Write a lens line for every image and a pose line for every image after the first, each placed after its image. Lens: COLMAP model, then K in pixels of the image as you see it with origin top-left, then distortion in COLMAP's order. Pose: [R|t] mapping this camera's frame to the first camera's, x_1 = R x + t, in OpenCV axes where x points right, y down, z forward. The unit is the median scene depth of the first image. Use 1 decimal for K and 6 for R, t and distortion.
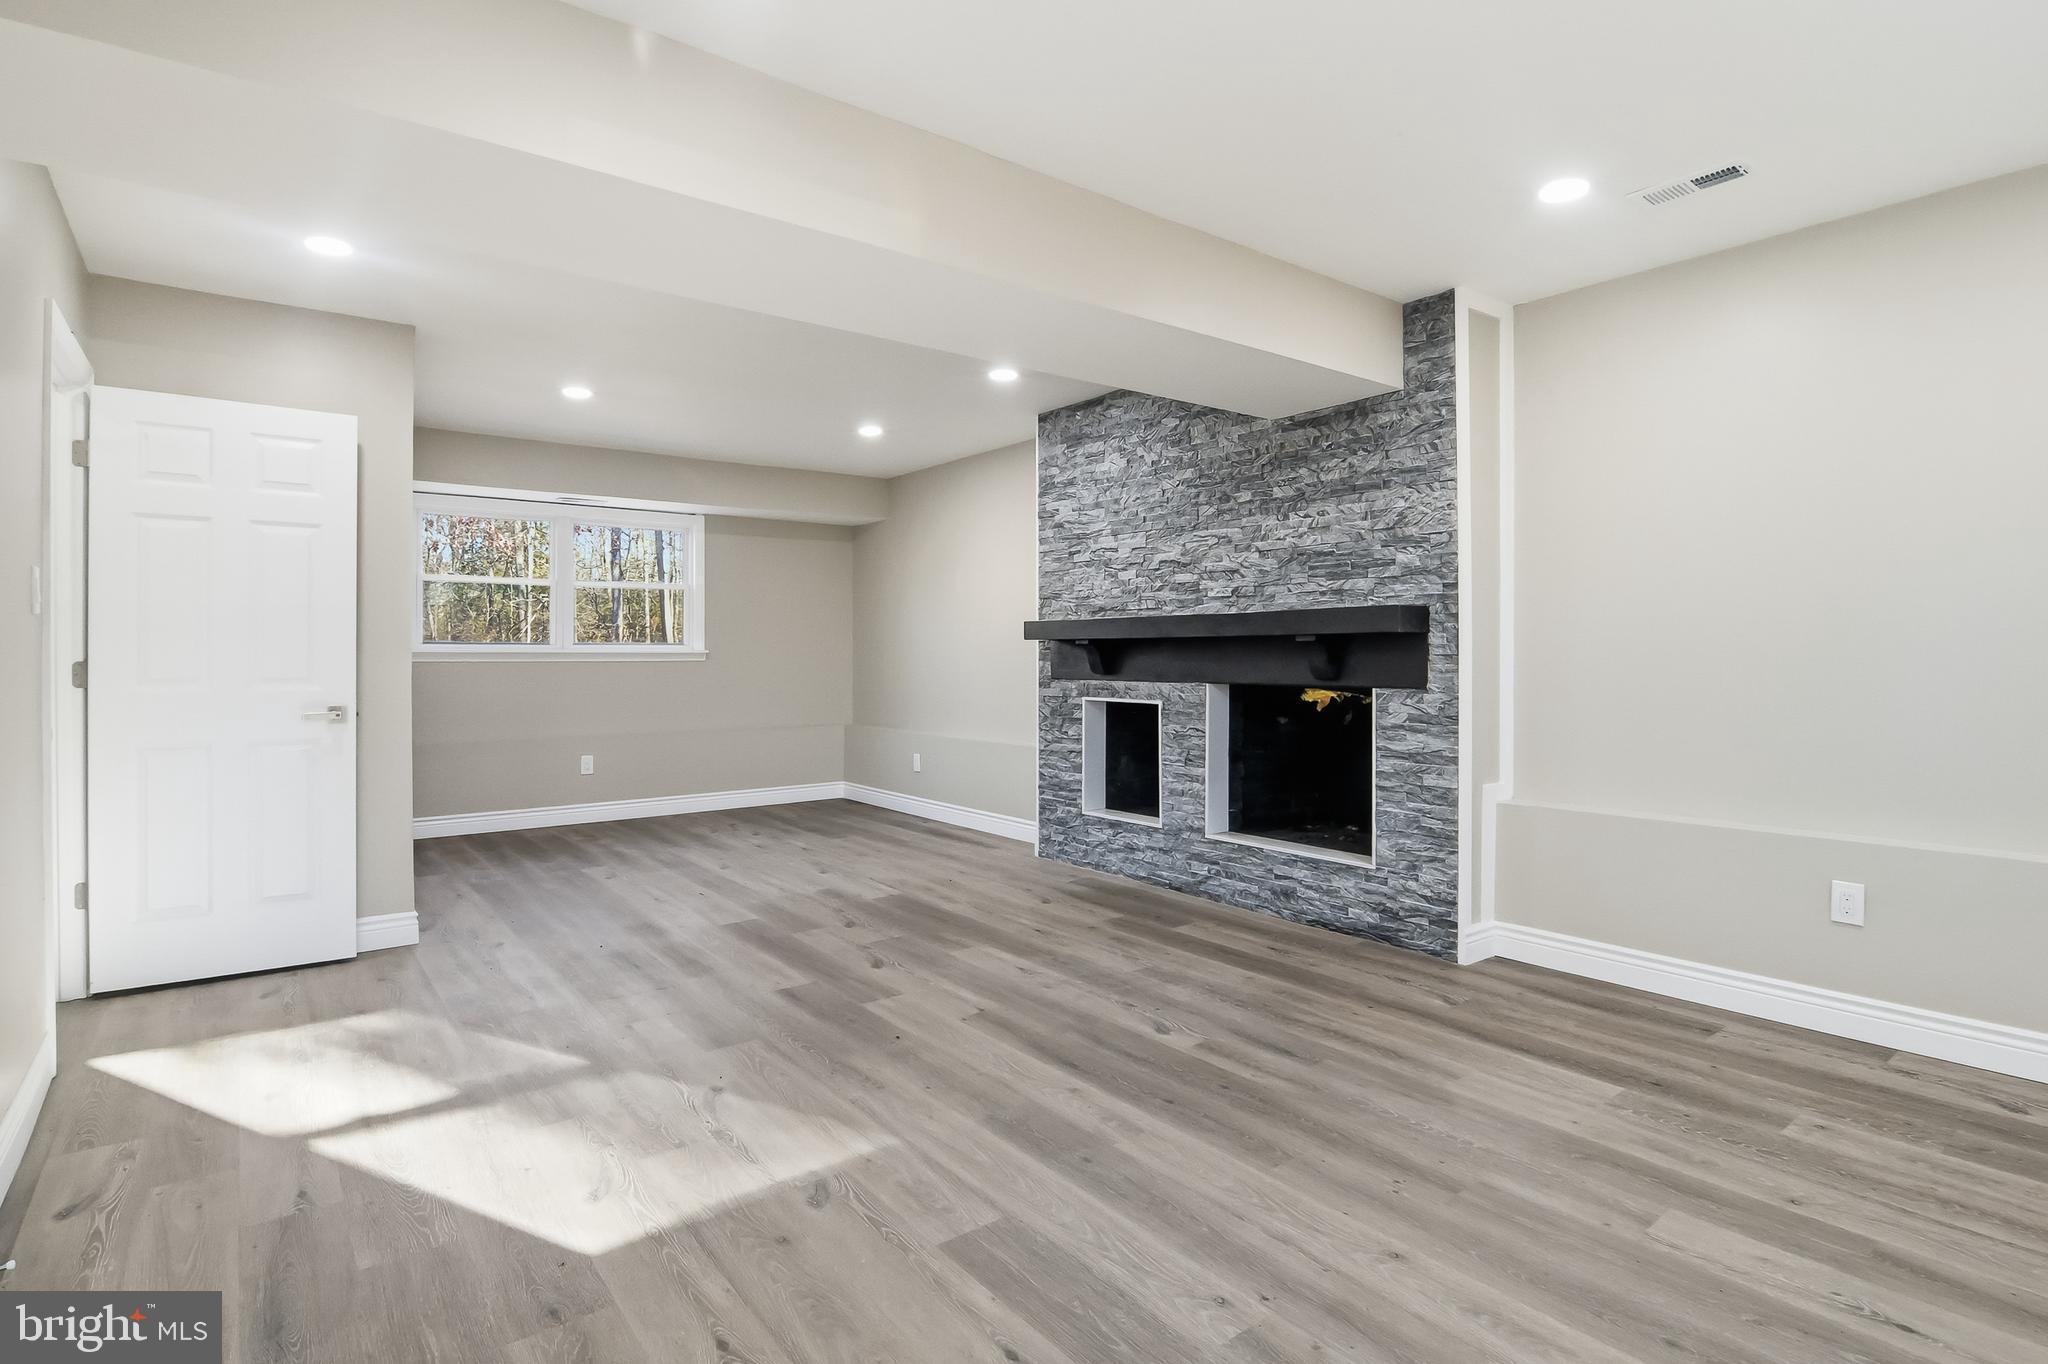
lens RADIAL K [[996.1, 0, 1024.9], [0, 996.1, 673.2], [0, 0, 1]] dist [-0.007461, -0.000909]
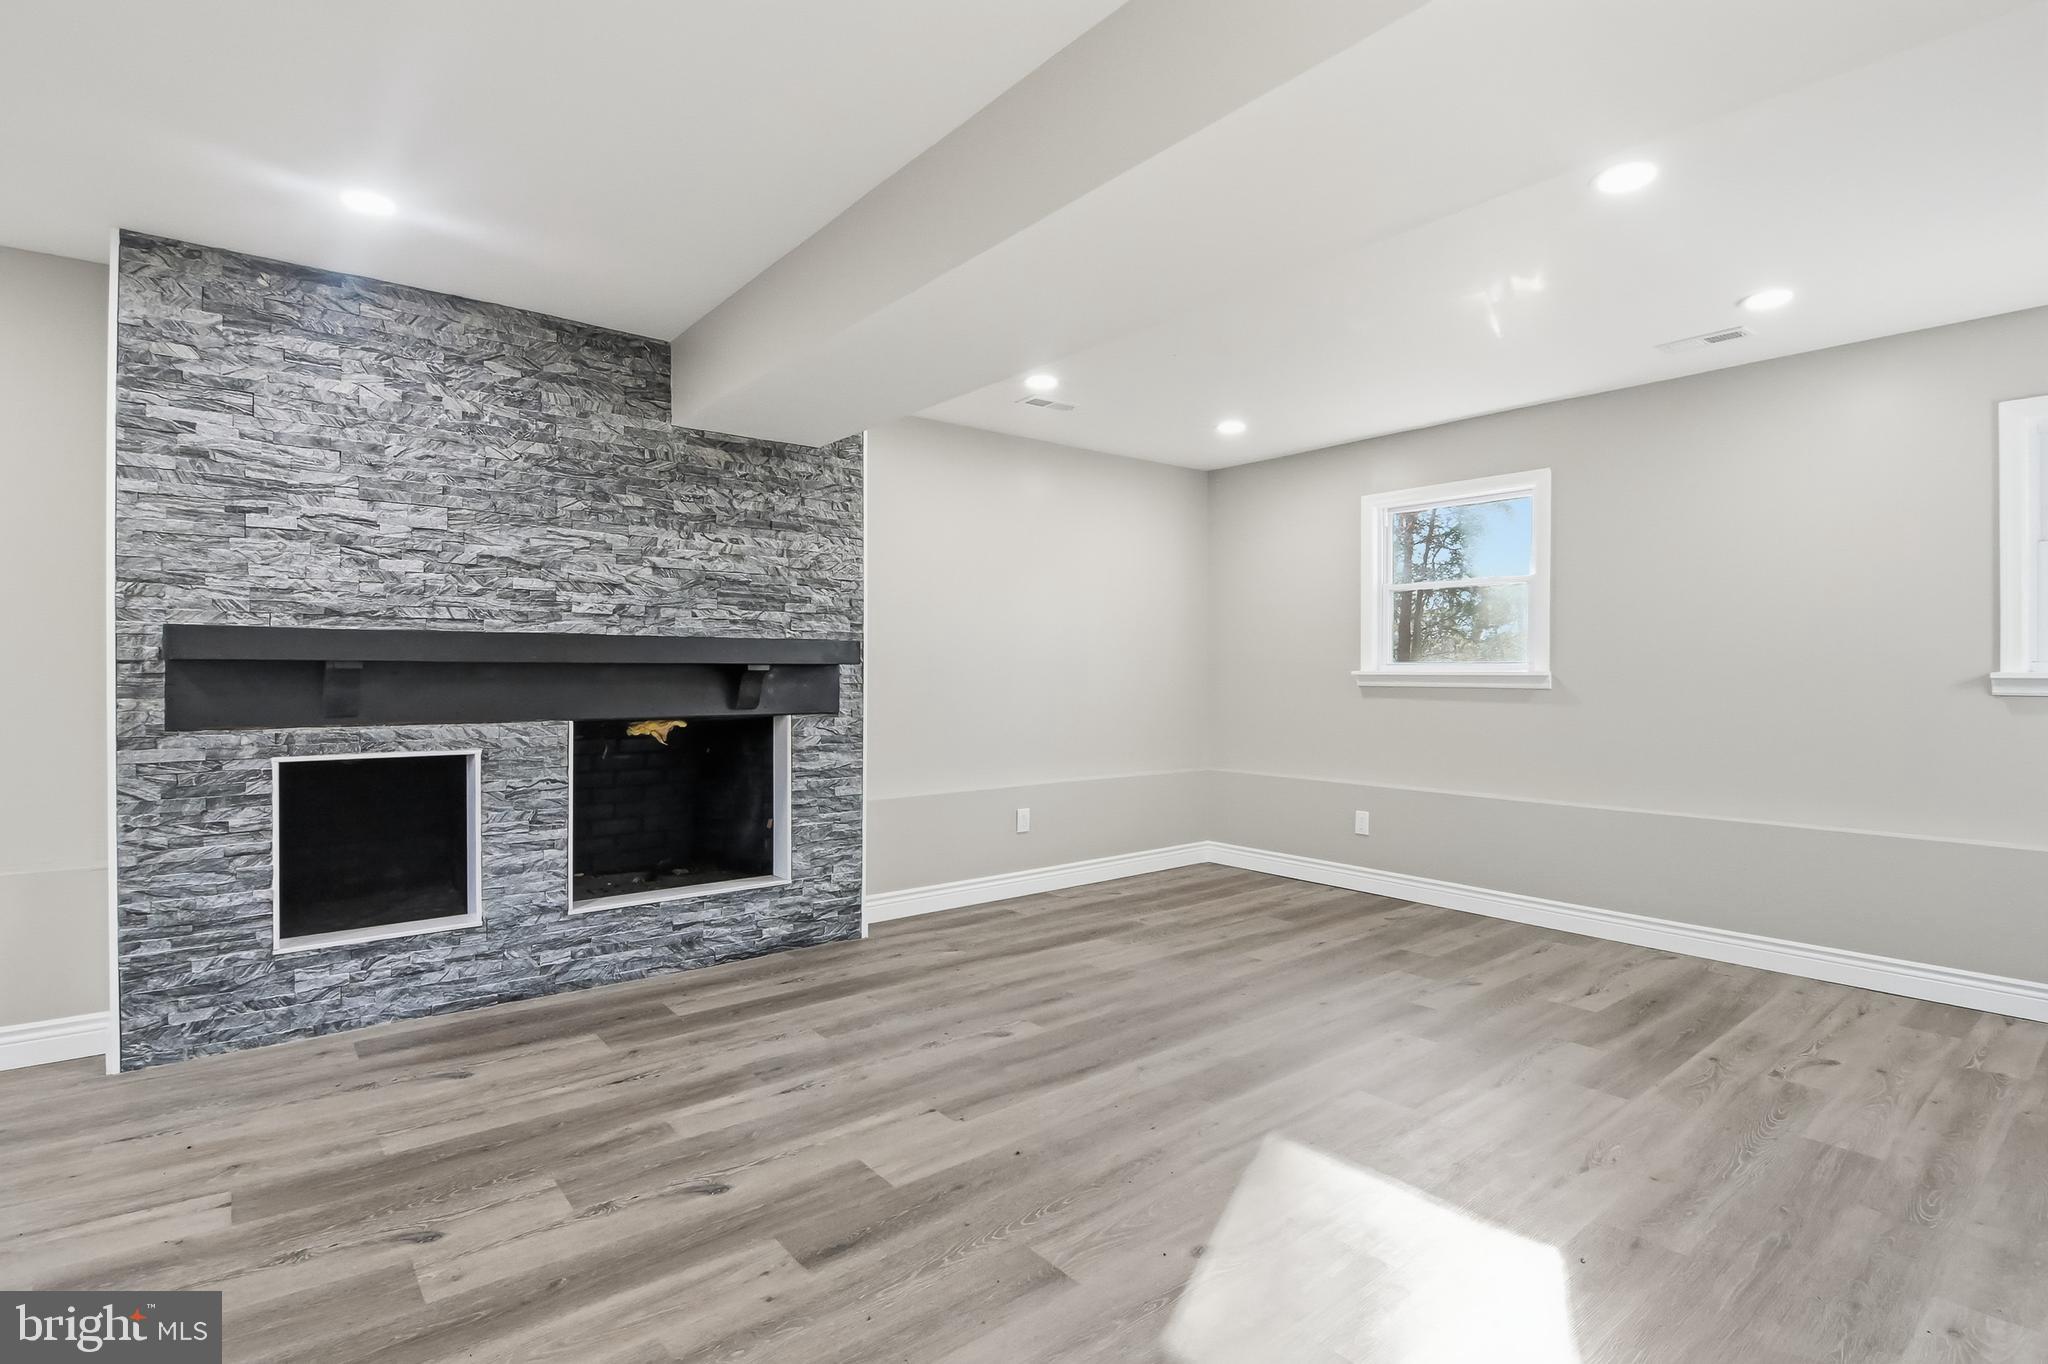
lens RADIAL K [[987.1, 0, 1022.9], [0, 987.1, 686.7], [0, 0, 1]] dist [-0.013332, -0.001155]
pose [[-0.013142, -0.011253, 0.999850, -0.651960], [0.016702, 0.999795, 0.011472, -0.021202], [-0.999774, 0.016851, -0.012952, 0.692740]]
